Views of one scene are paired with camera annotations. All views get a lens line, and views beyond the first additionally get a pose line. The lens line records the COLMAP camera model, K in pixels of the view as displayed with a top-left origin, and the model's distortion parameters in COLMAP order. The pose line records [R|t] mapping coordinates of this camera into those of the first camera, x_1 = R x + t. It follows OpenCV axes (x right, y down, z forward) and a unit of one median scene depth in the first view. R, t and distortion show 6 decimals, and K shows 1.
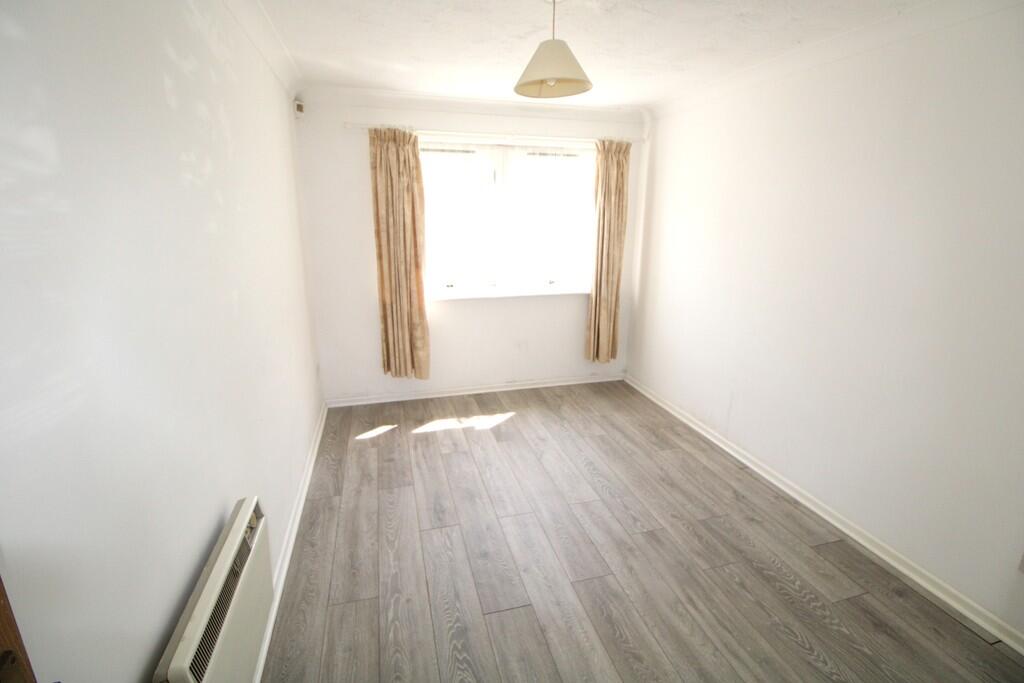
lens RADIAL K [[480.0, 0, 511.2], [0, 480.0, 341.2], [0, 0, 1]] dist [-0.006585, -0.002538]
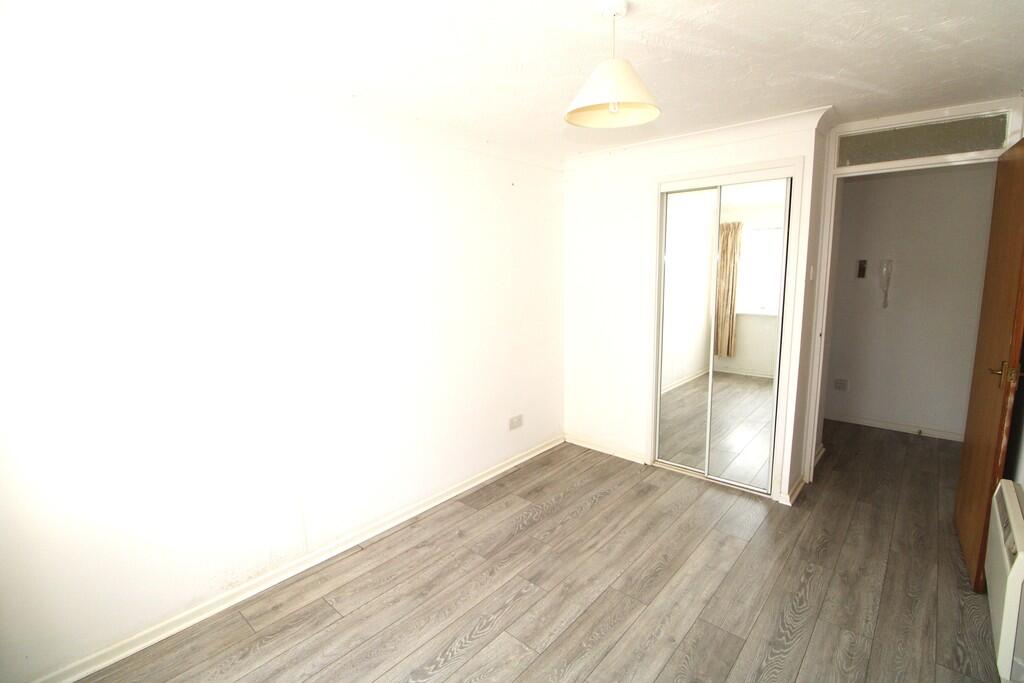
lens RADIAL K [[480.0, 0, 509.1], [0, 480.0, 337.3], [0, 0, 1]] dist [-0.006585, -0.002538]
pose [[-0.544073, -0.131062, 0.828738, -0.437303], [0.230614, 0.926324, 0.297895, -0.372013], [-0.806723, 0.353195, -0.473763, 1.324114]]
